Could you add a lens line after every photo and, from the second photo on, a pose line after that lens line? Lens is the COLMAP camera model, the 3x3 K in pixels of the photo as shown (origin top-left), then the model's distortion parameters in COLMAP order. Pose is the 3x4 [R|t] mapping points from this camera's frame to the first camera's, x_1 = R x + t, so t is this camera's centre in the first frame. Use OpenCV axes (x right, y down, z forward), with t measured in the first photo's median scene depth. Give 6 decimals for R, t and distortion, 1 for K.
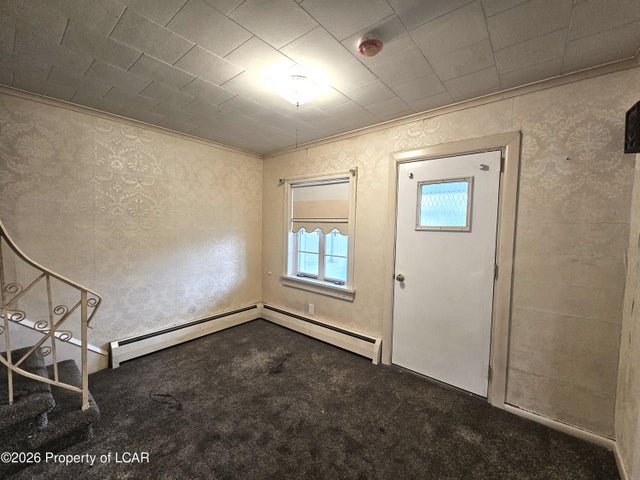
lens RADIAL K [[259.4, 0, 317.6], [0, 259.4, 238.7], [0, 0, 1]] dist [-0.007560, 0.000085]
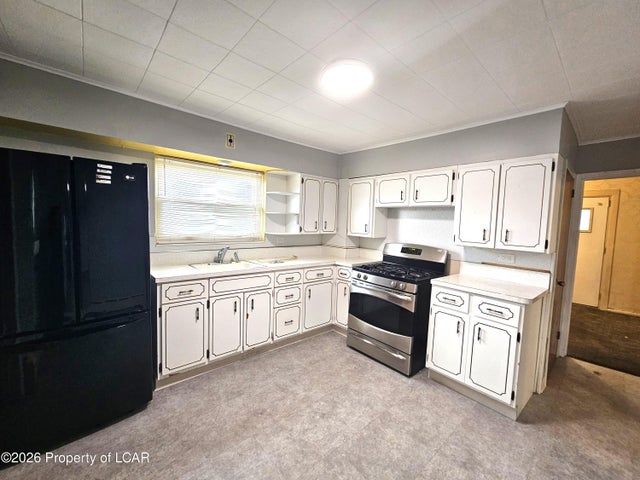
lens RADIAL K [[259.4, 0, 319.4], [0, 259.4, 239.7], [0, 0, 1]] dist [-0.007560, 0.000085]
pose [[0.975196, 0.033241, -0.218831, -1.267722], [-0.033142, 0.999442, 0.004120, 0.108428], [0.218846, 0.003235, 0.975754, -1.758930]]
